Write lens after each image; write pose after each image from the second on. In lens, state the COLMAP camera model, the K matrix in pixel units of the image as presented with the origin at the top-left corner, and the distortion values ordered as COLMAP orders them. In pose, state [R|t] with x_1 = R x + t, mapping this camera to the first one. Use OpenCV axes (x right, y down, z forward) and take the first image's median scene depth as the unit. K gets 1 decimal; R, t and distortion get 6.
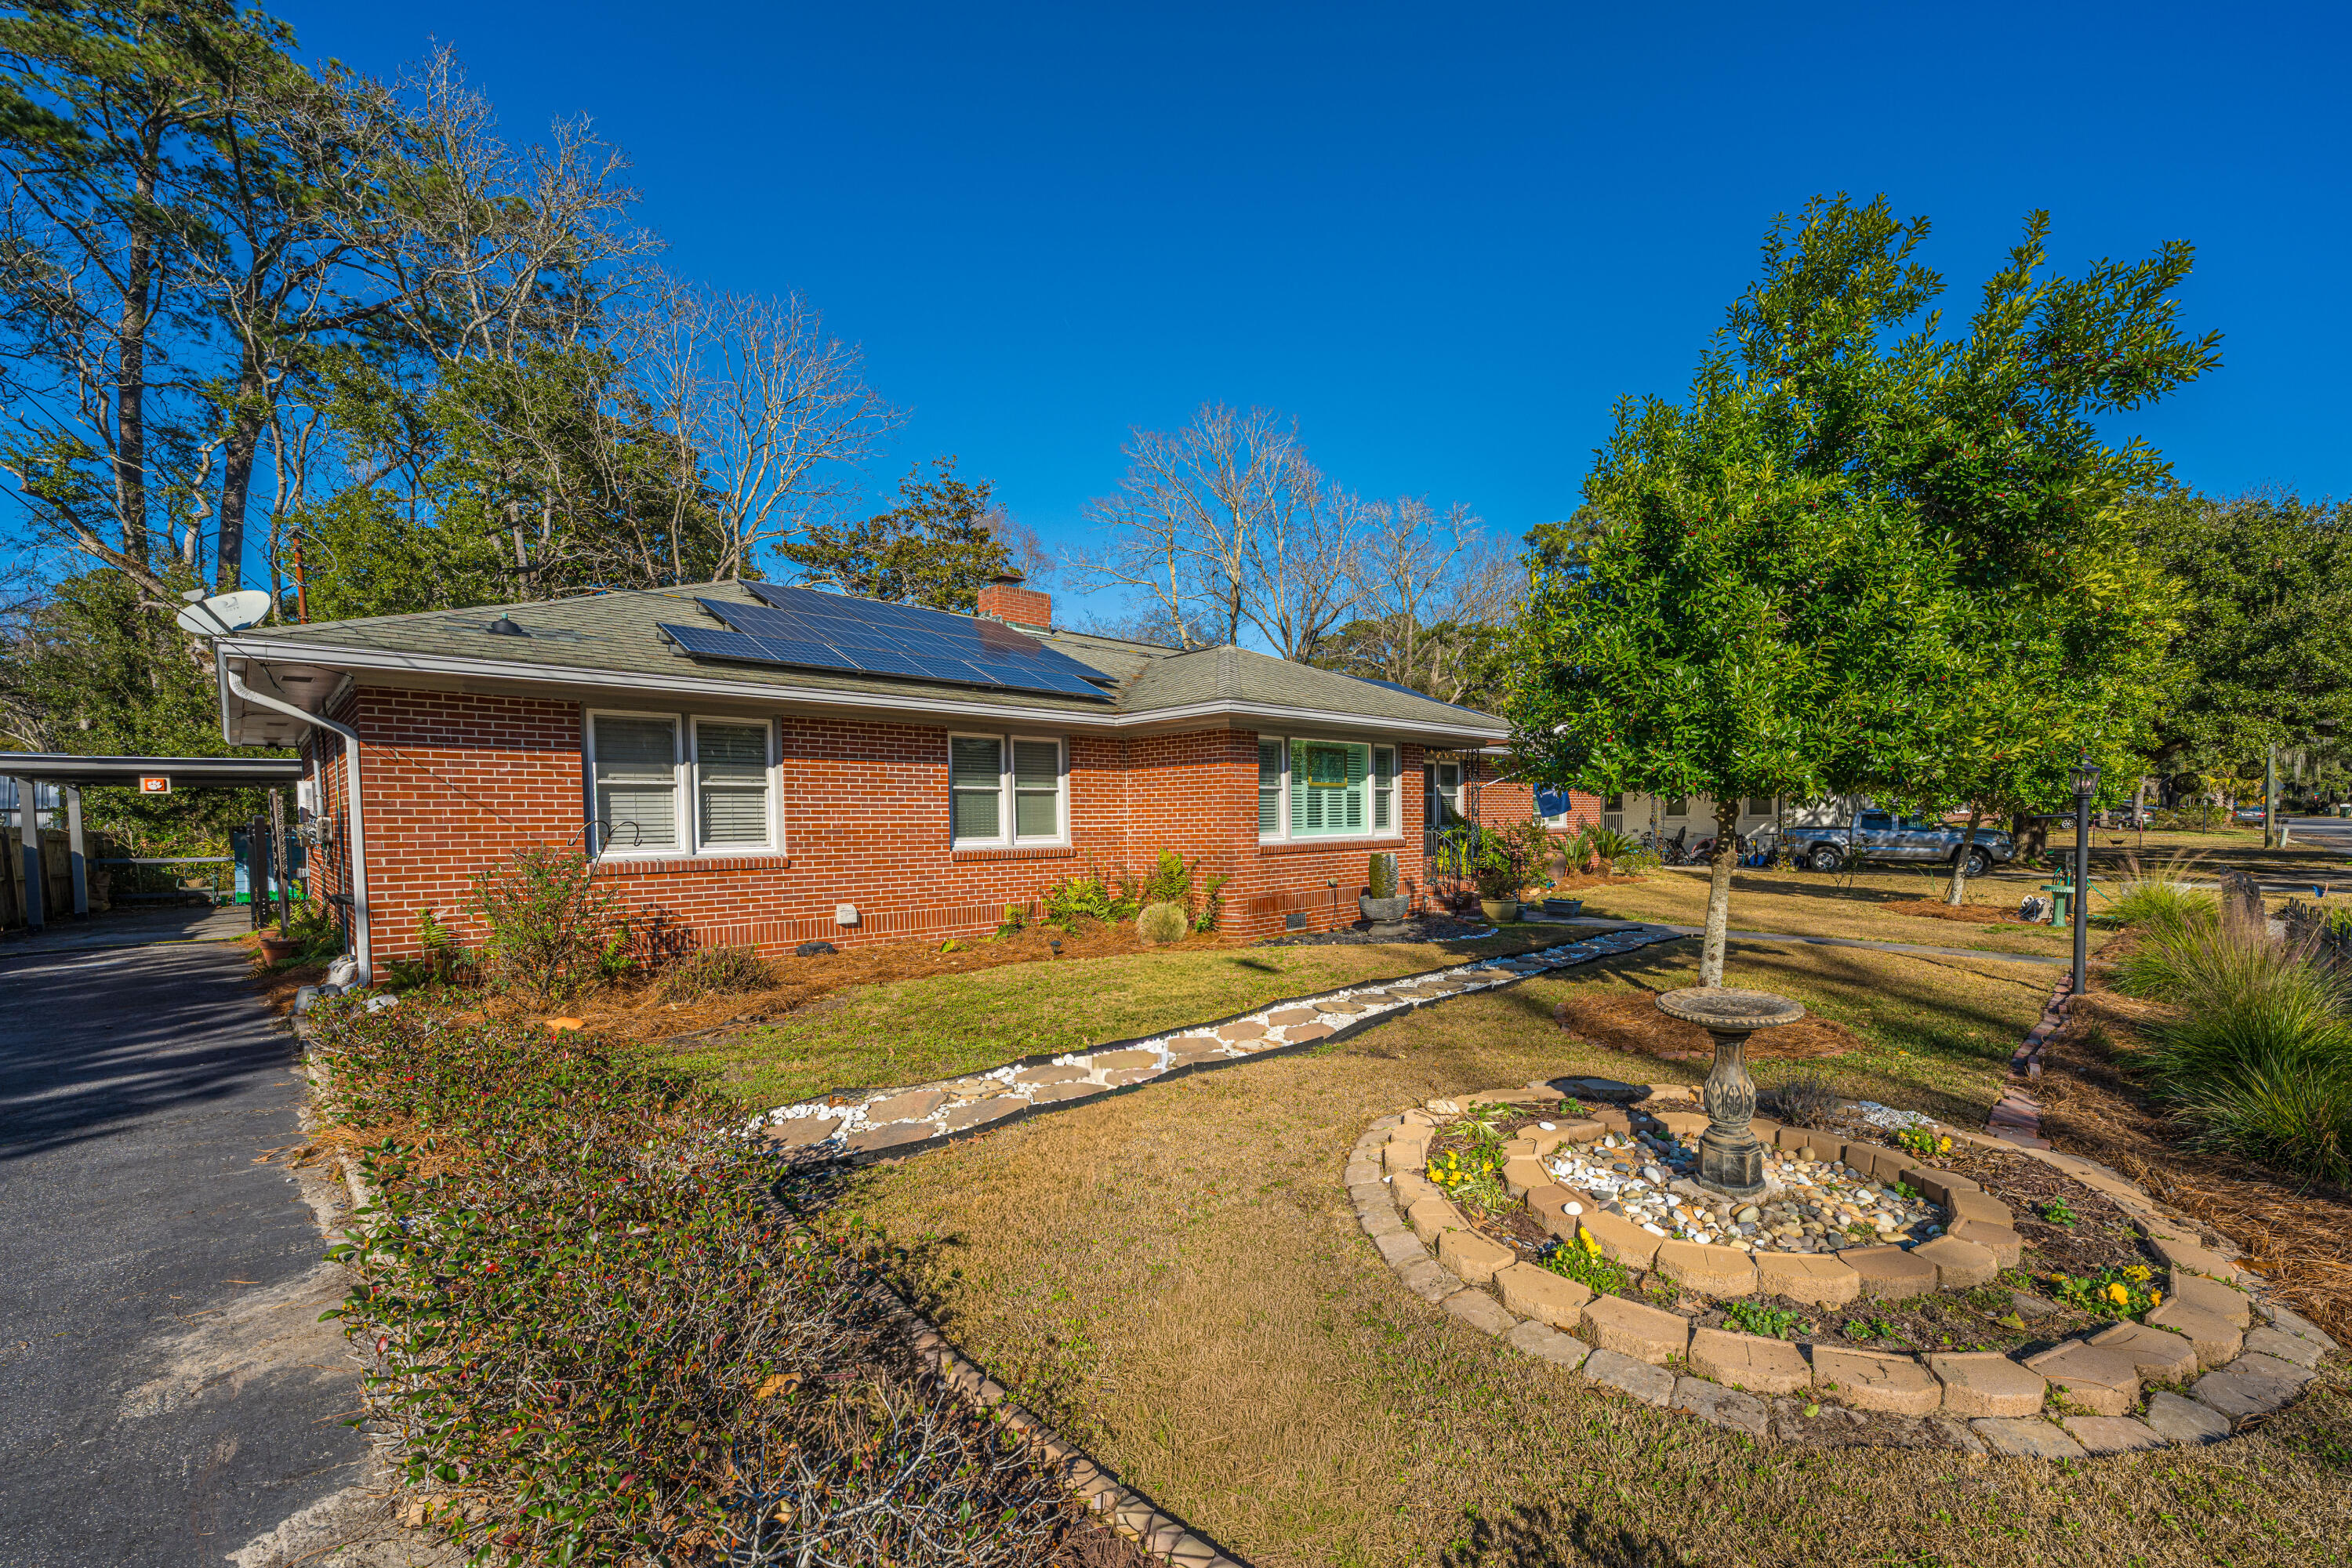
lens RADIAL K [[958.8, 0, 1249.3], [0, 958.8, 850.7], [0, 0, 1]] dist [0.001759, -0.000463]
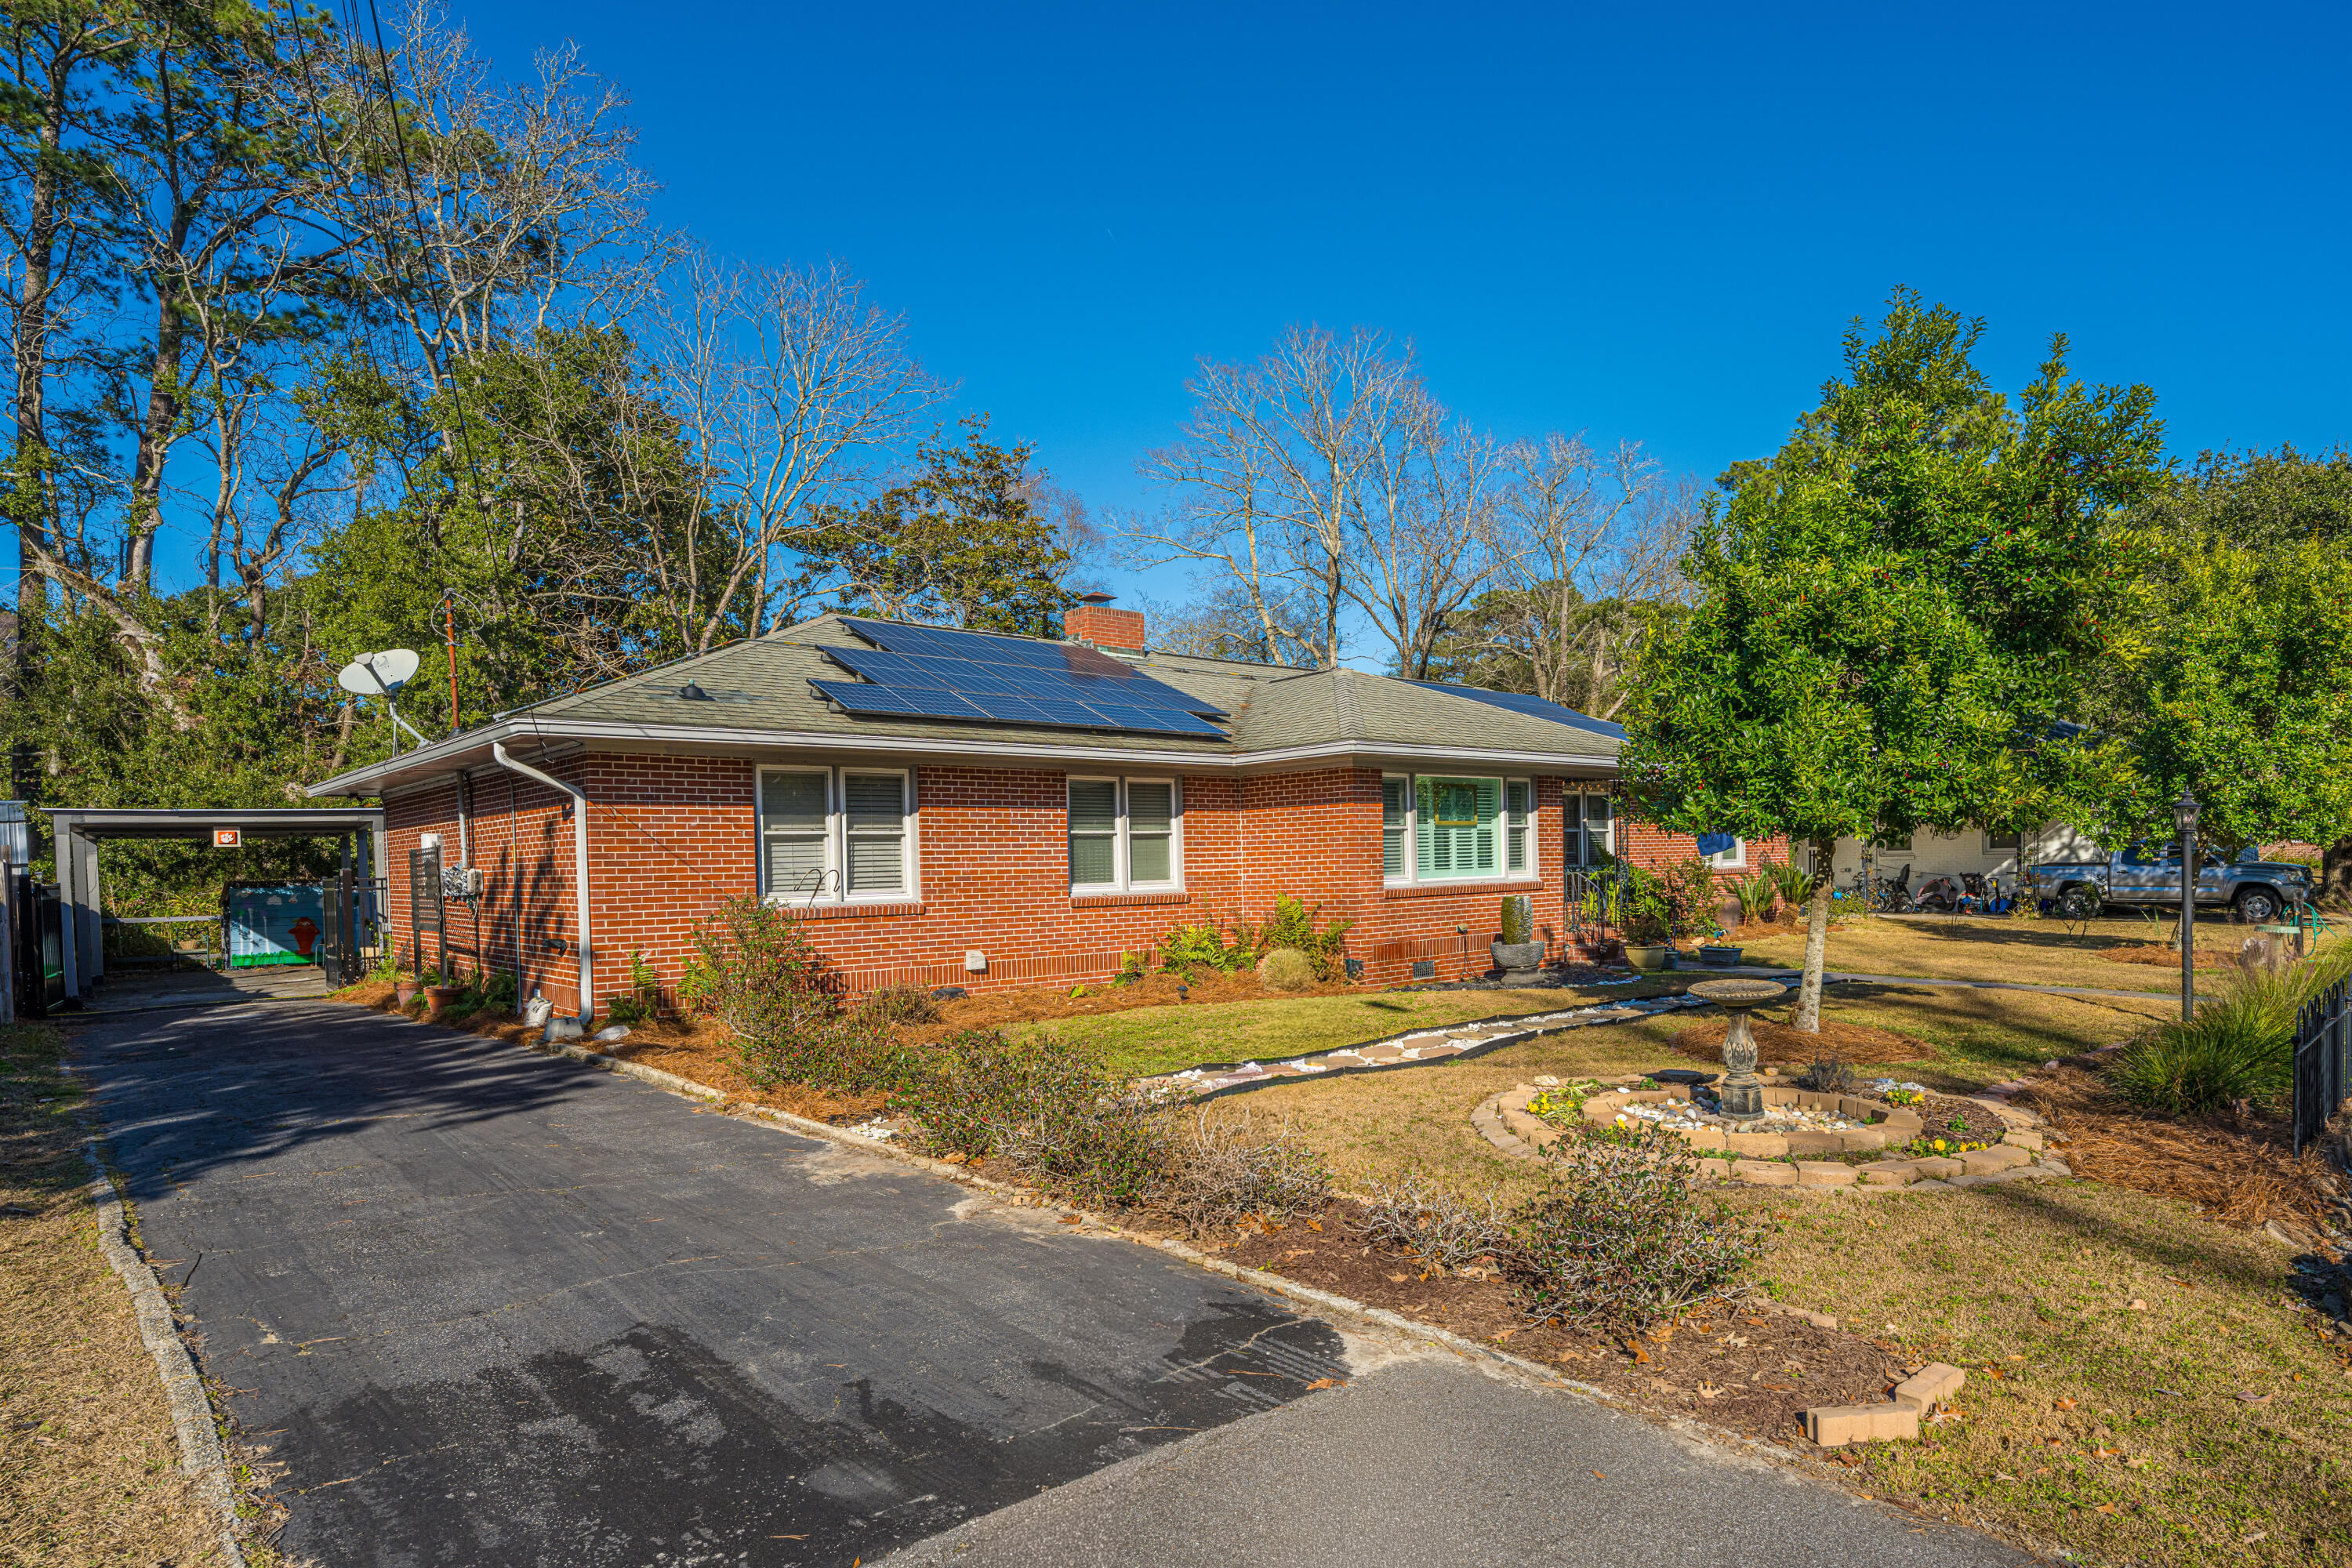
lens RADIAL K [[1327.5, 0, 1286.7], [0, 1327.5, 894.5], [0, 0, 1]] dist [0.000538, -0.001424]
pose [[0.998855, -0.009639, -0.046850, -0.023575], [0.009283, 0.999926, -0.007814, 0.009047], [0.046922, 0.007370, 0.998871, -0.305954]]
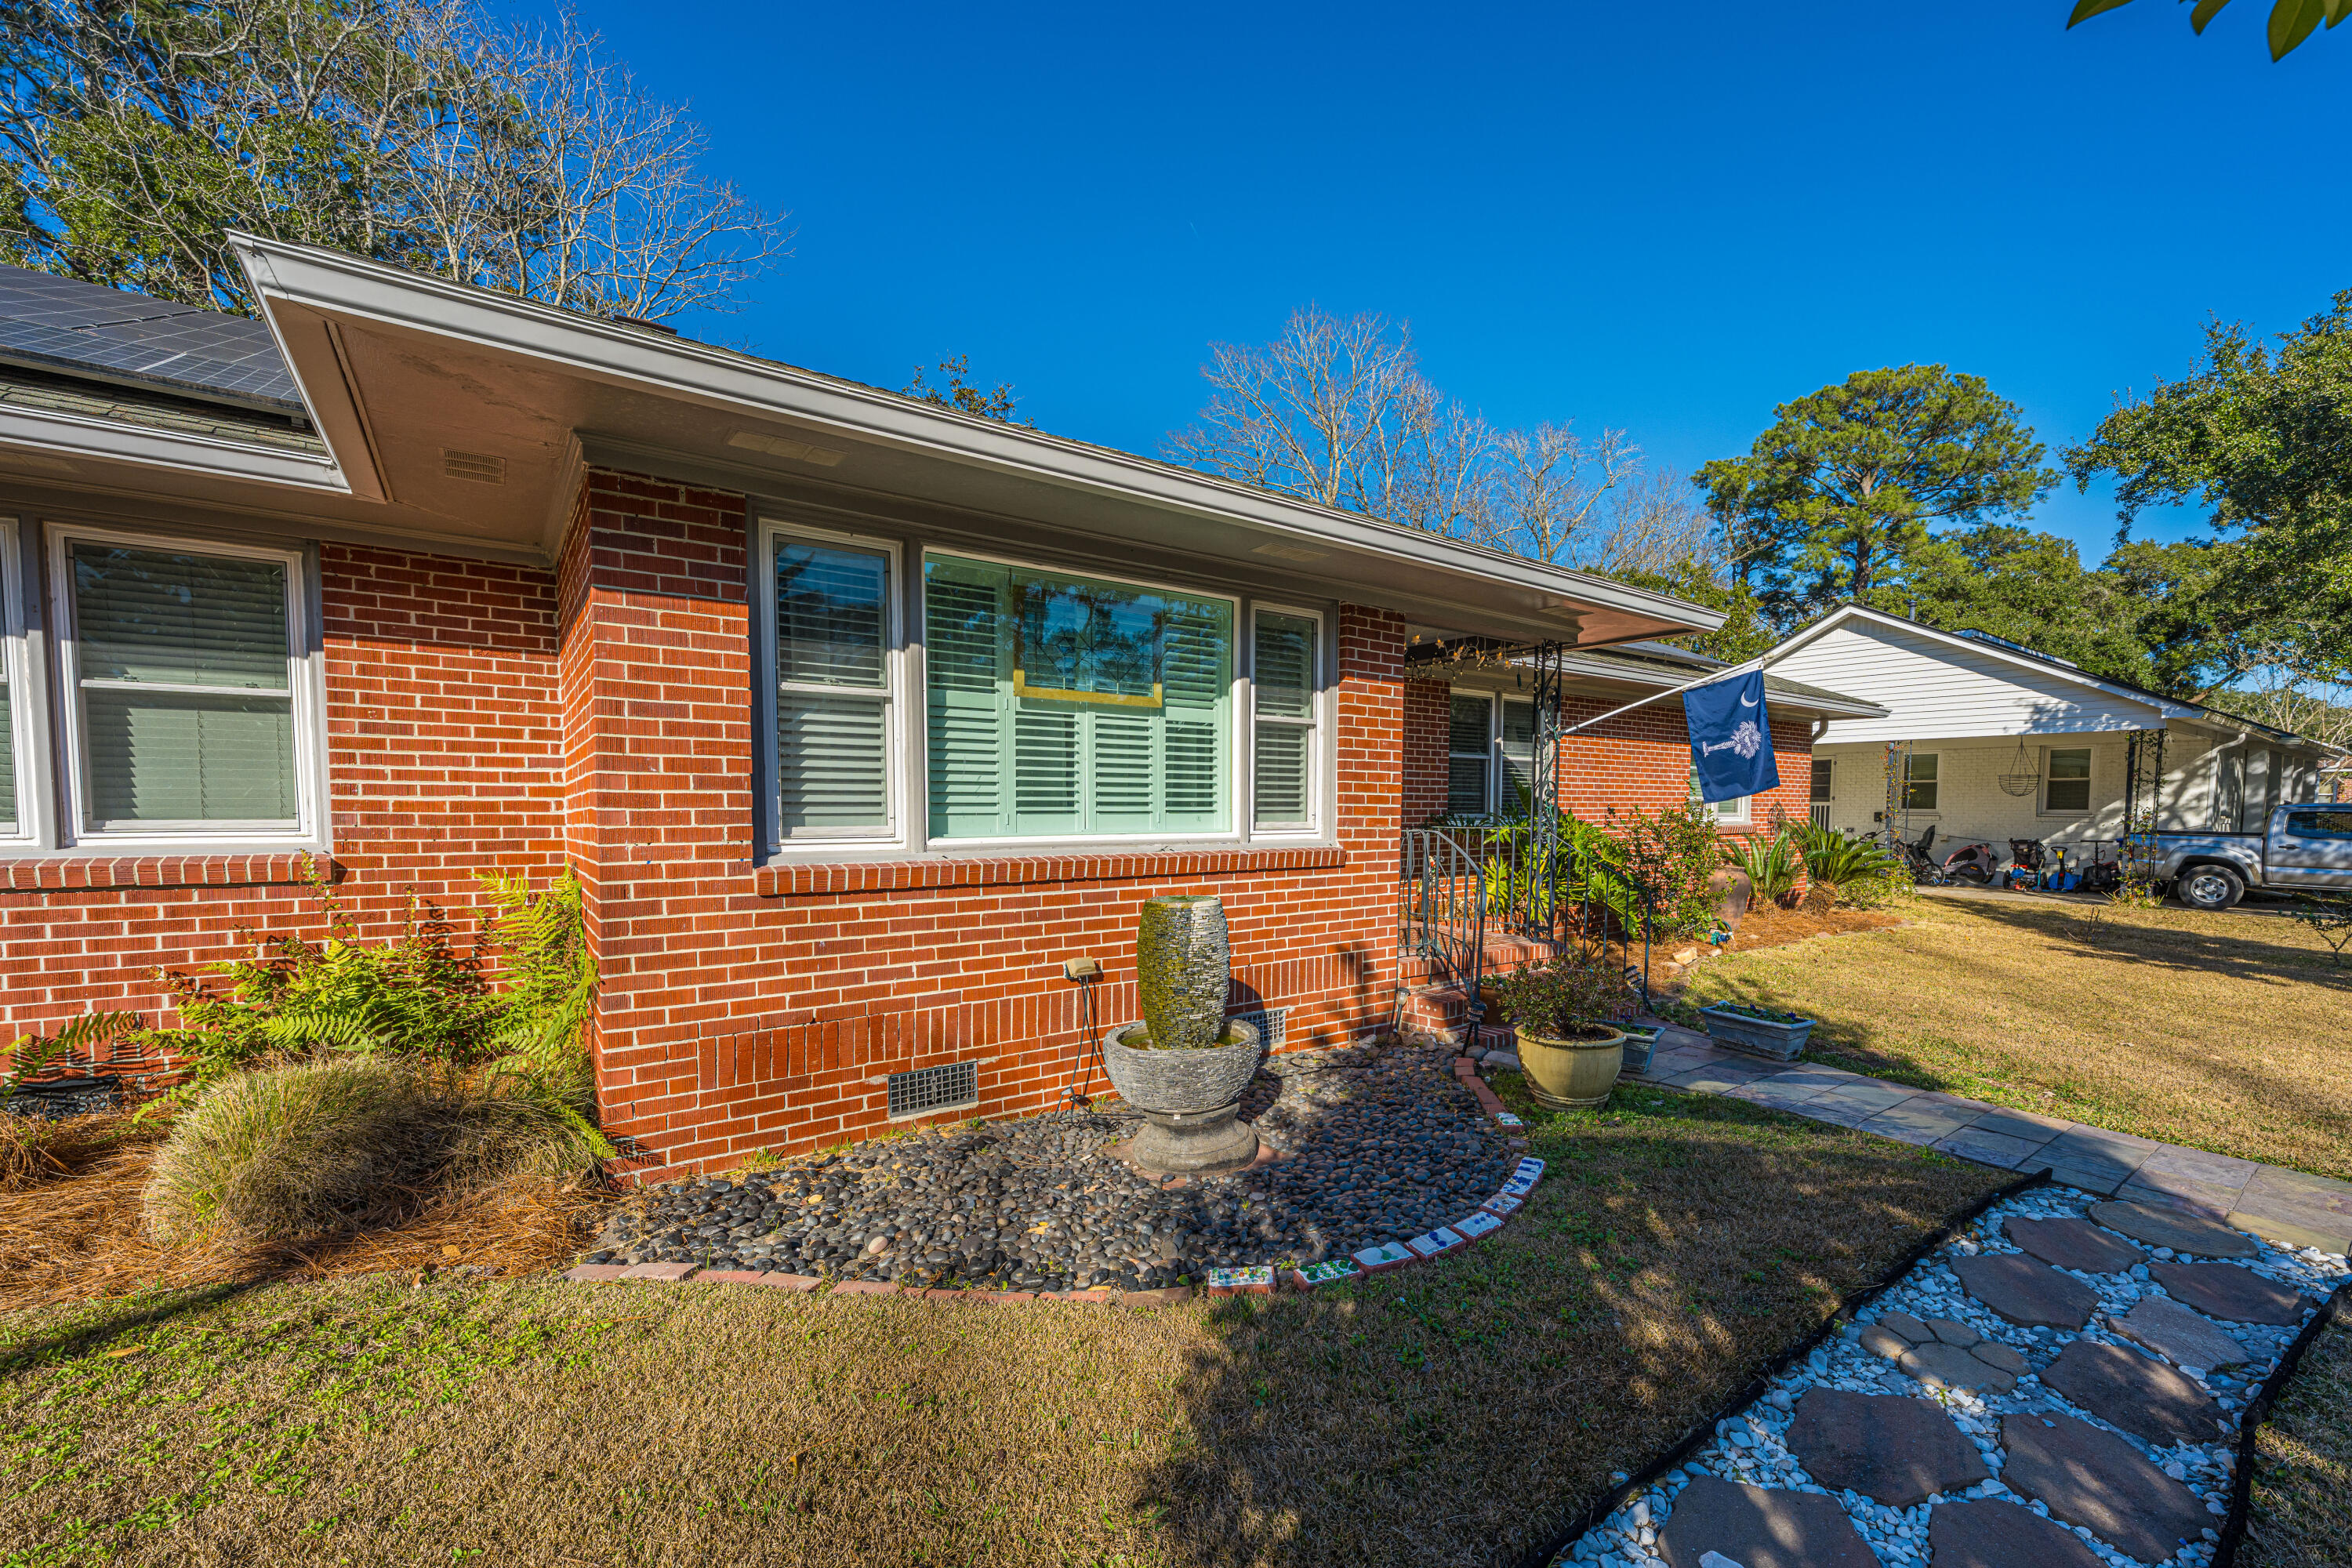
lens RADIAL K [[958.8, 0, 1249.3], [0, 958.8, 850.7], [0, 0, 1]] dist [0.001759, -0.000463]
pose [[0.988929, 0.024732, -0.146315, 0.209603], [-0.022702, 0.999622, 0.015534, -0.018863], [0.146644, -0.012040, 0.989116, 0.687801]]
